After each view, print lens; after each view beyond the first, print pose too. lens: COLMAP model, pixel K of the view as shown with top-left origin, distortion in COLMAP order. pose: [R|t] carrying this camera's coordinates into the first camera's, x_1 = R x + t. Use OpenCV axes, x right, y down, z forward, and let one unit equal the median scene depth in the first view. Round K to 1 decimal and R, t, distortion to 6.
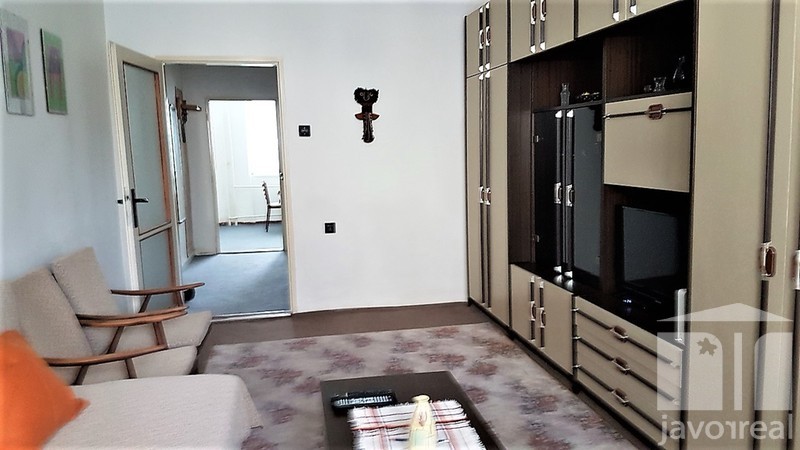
lens RADIAL K [[659.8, 0, 395.5], [0, 659.8, 222.3], [0, 0, 1]] dist [0.285792, -0.460839]
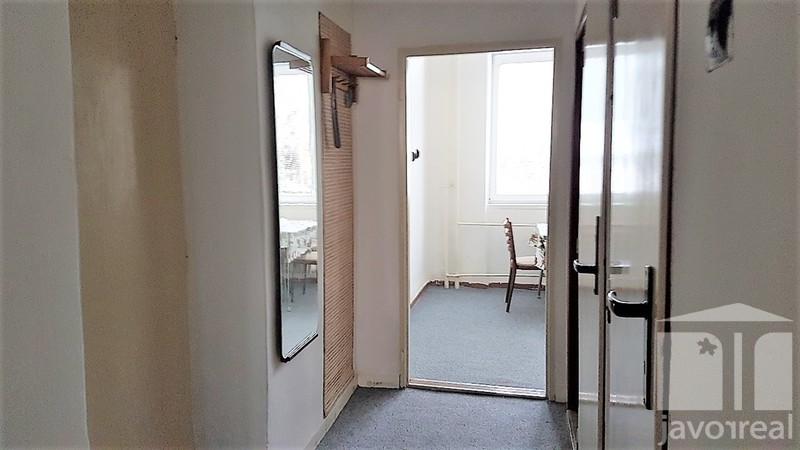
lens RADIAL K [[659.8, 0, 395.5], [0, 659.8, 222.3], [0, 0, 1]] dist [0.285792, -0.460839]
pose [[0.935384, 0.061875, -0.348178, -0.091741], [-0.065493, 0.997852, 0.001379, -0.052879], [0.347516, 0.021513, 0.937427, 0.446568]]
